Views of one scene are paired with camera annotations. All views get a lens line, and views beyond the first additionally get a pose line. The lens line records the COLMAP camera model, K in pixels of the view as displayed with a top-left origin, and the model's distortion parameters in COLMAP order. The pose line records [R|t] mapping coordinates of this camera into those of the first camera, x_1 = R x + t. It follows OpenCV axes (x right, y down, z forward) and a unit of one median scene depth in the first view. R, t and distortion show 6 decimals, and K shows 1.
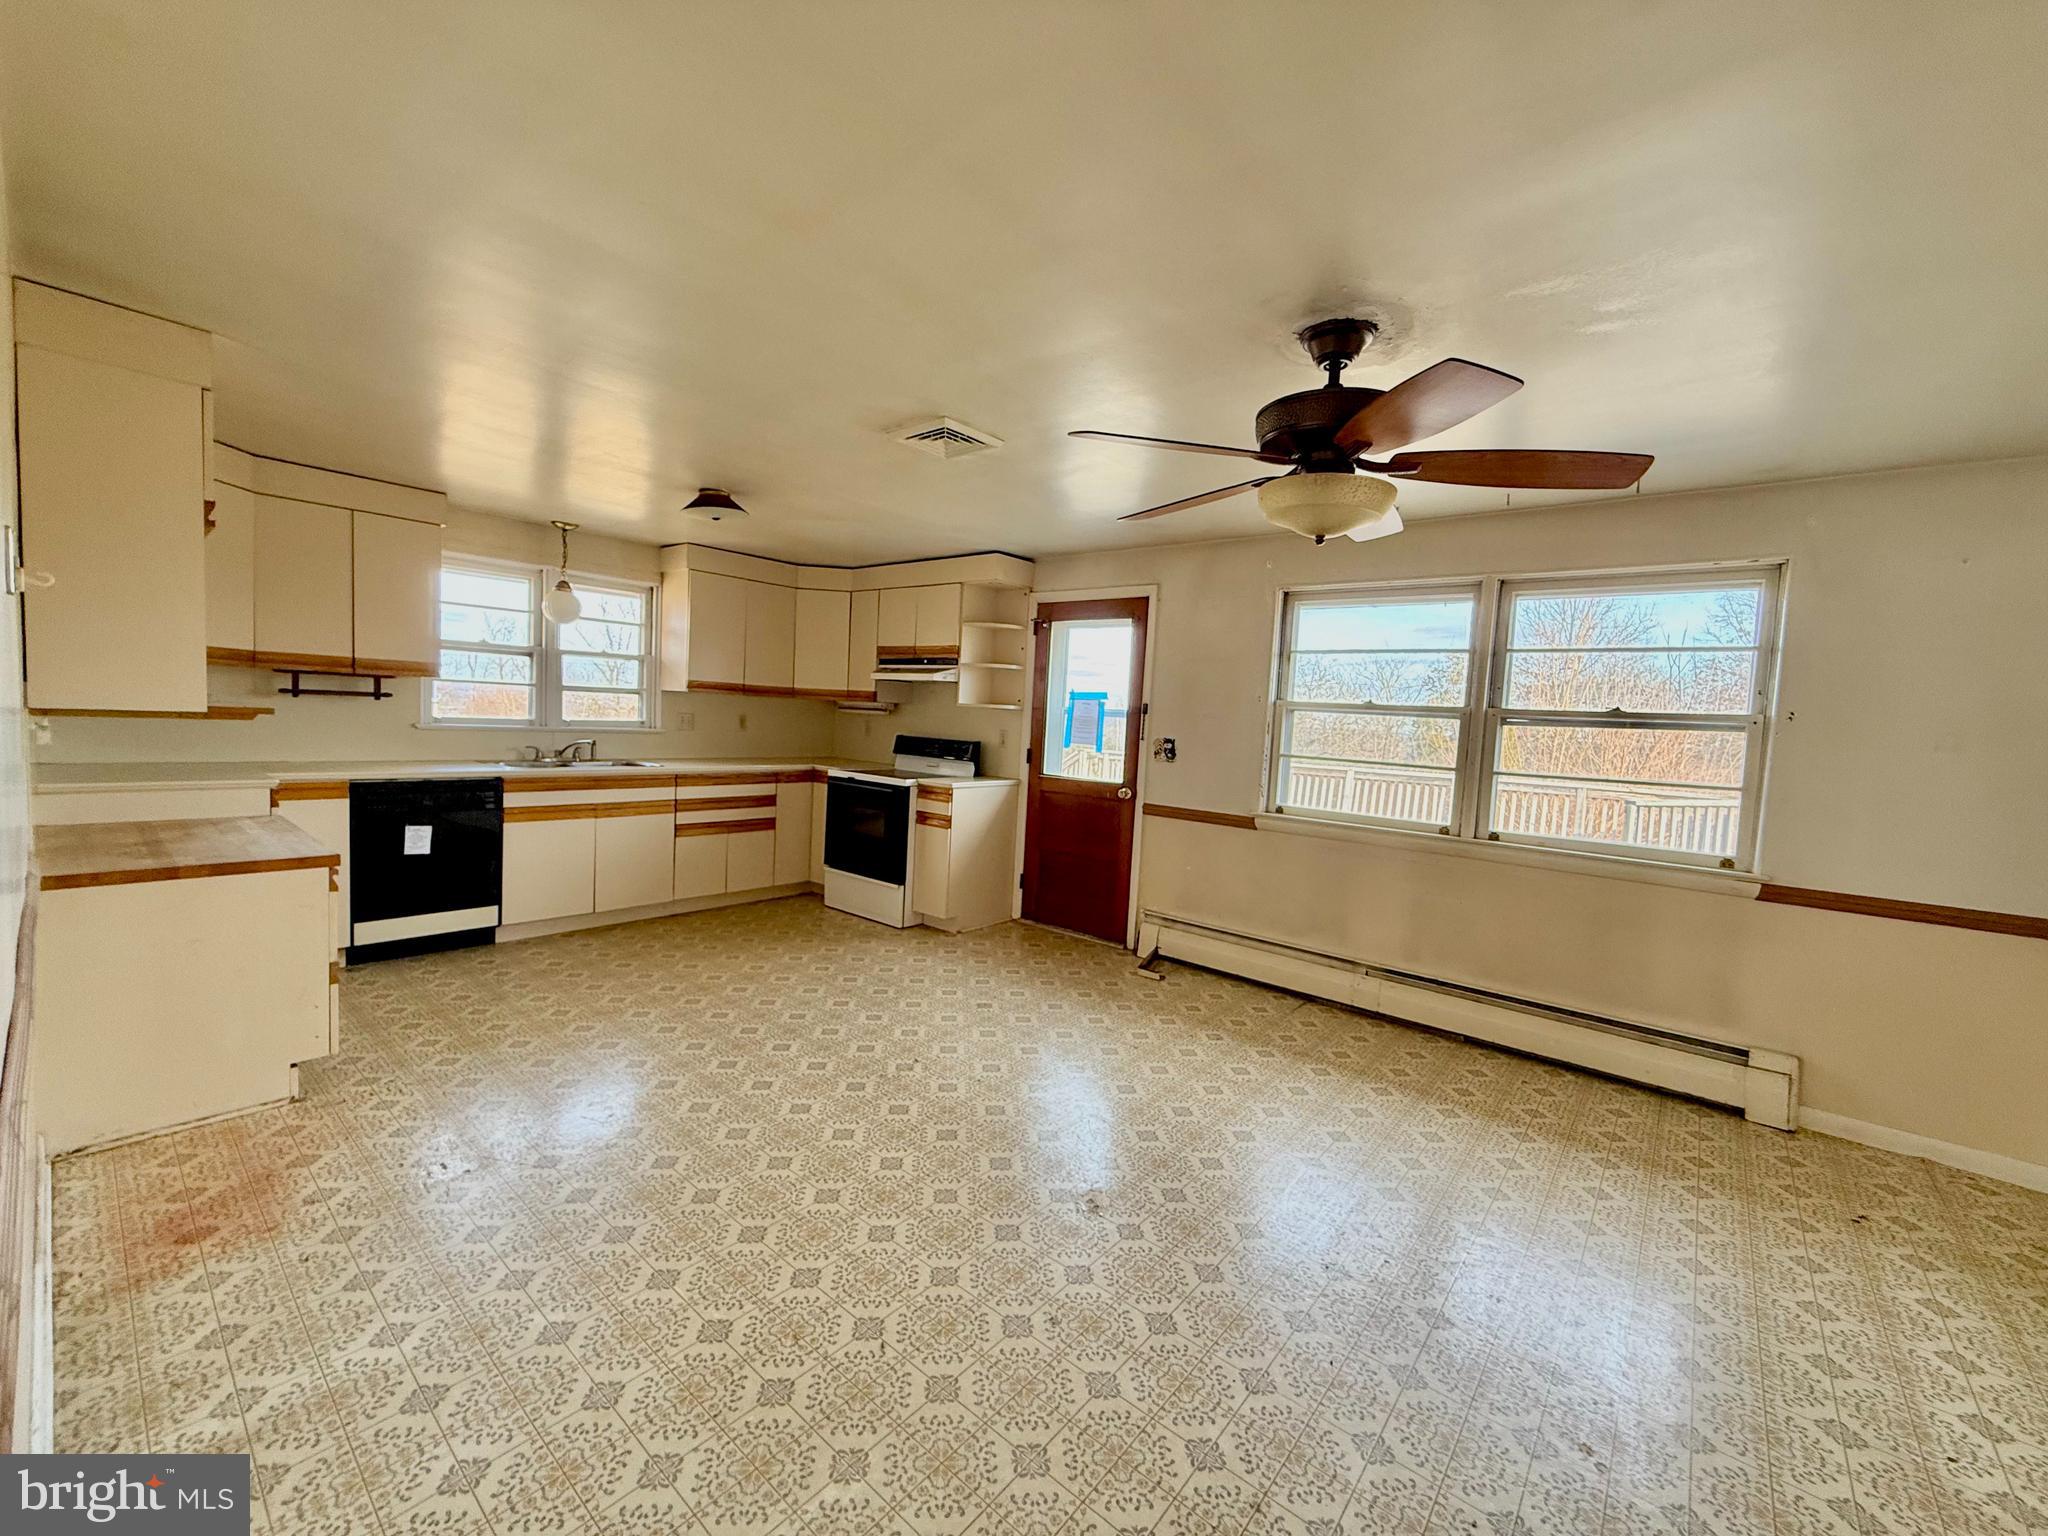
lens RADIAL K [[813.4, 0, 1024.0], [0, 813.4, 768.0], [0, 0, 1]] dist [-0.000781, -0.000270]
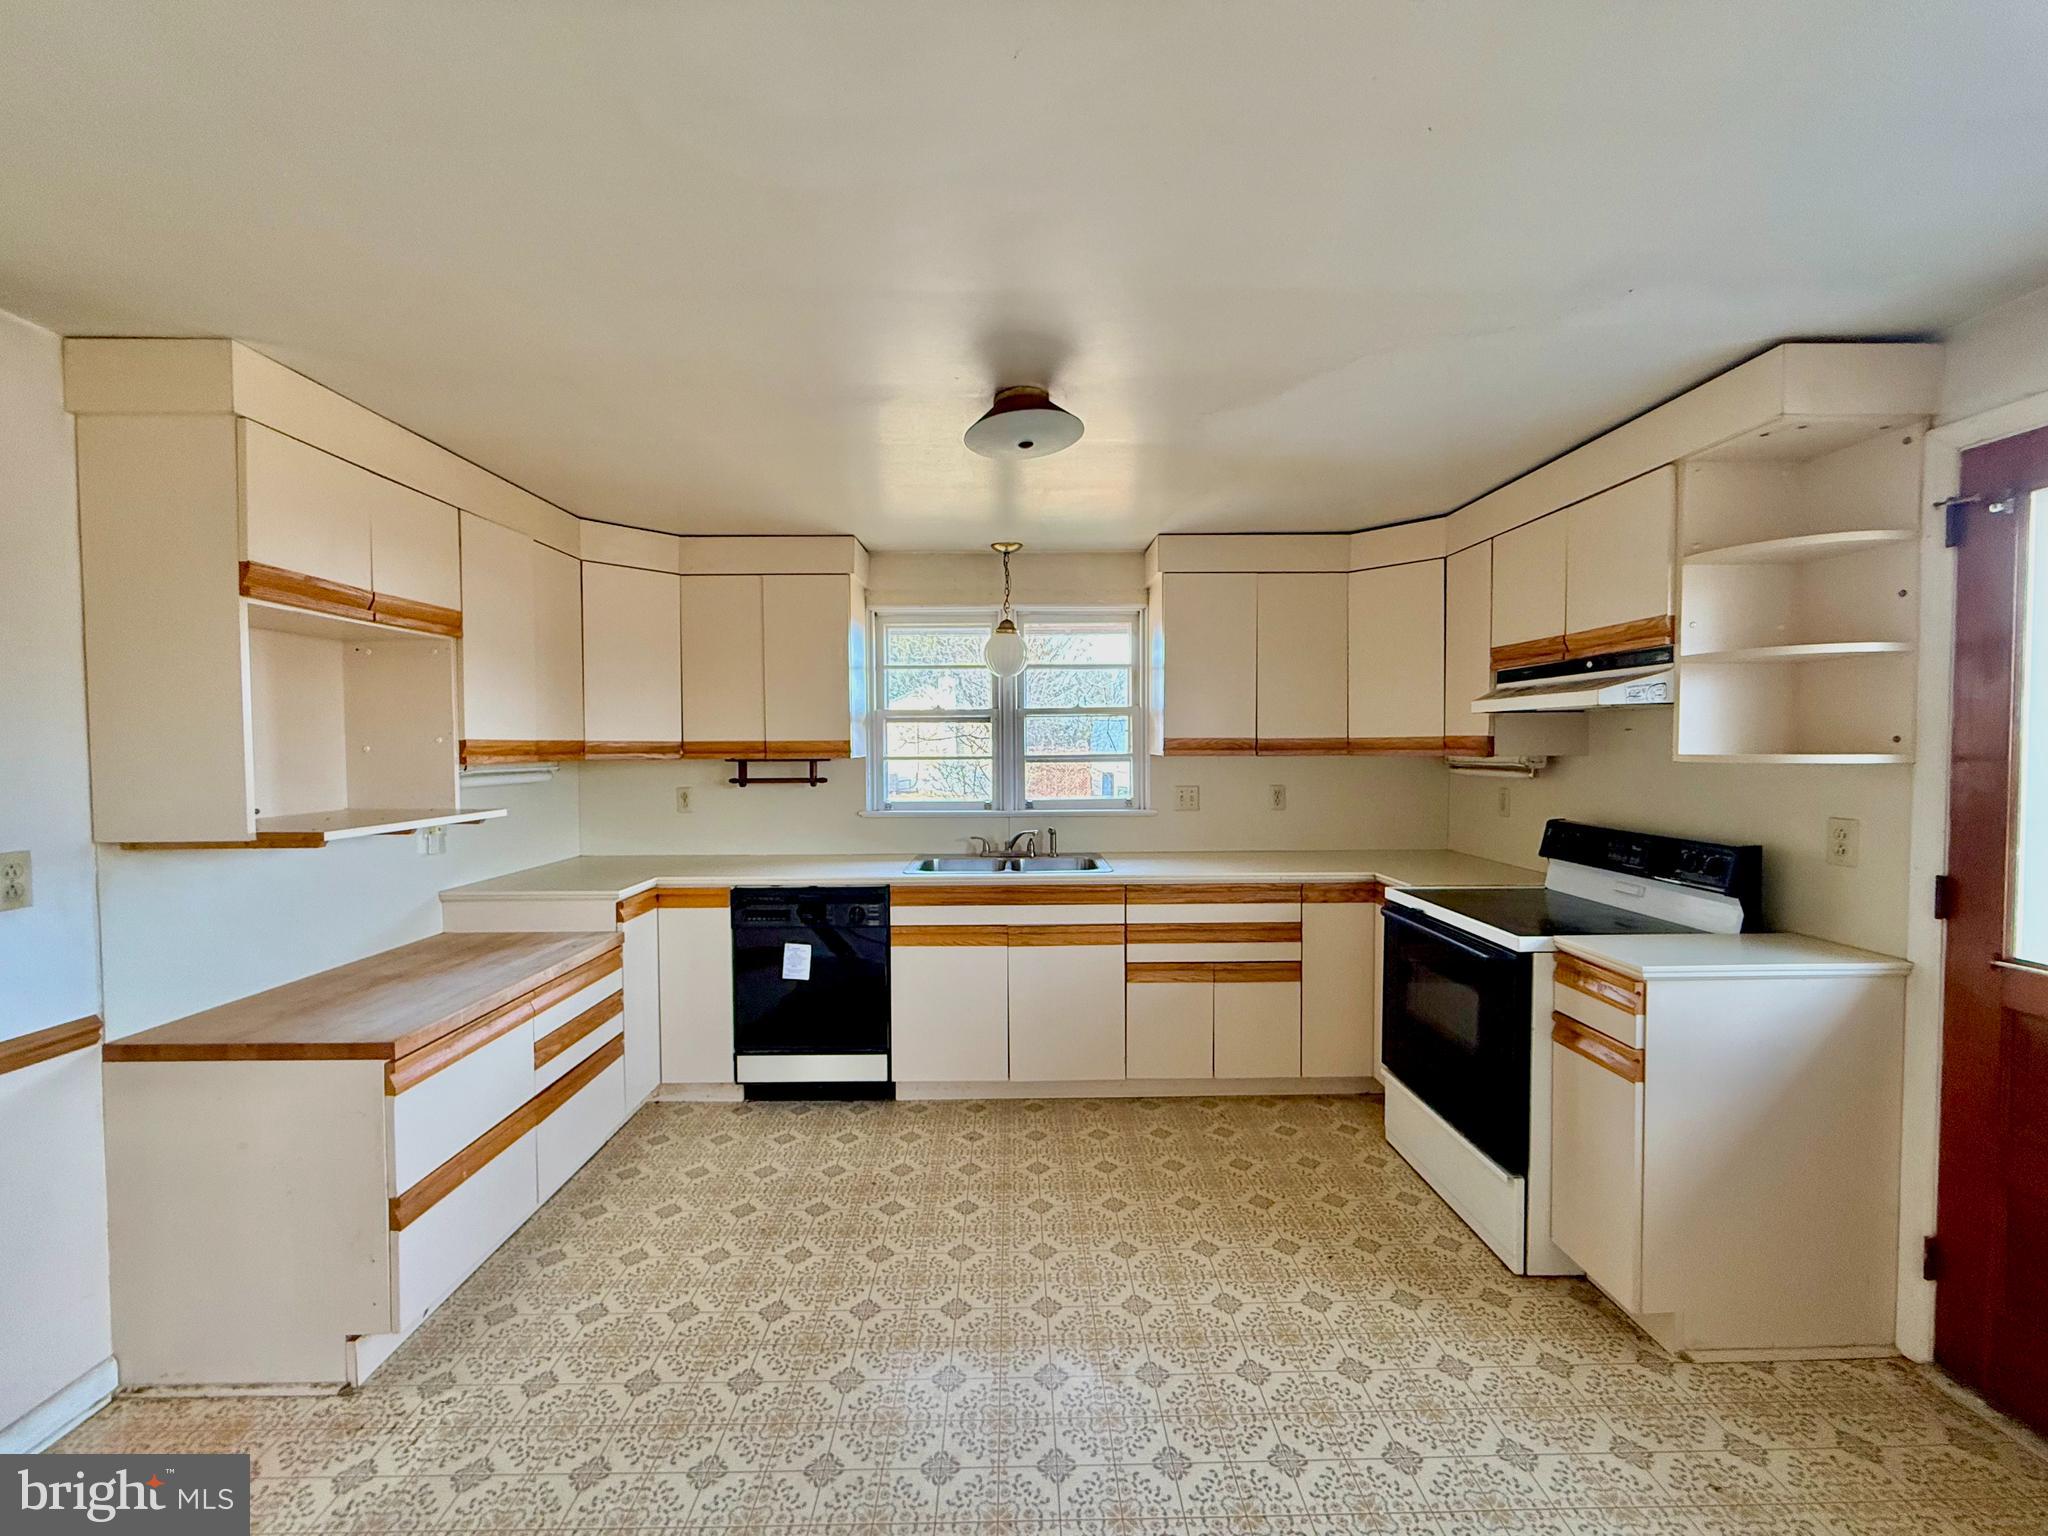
lens RADIAL K [[813.4, 0, 1024.0], [0, 813.4, 768.0], [0, 0, 1]] dist [-0.000781, -0.000270]
pose [[0.651784, -0.033906, -0.757647, 0.014789], [-0.010812, 0.998483, -0.053985, -0.047552], [0.758328, 0.043378, 0.650428, 0.488725]]
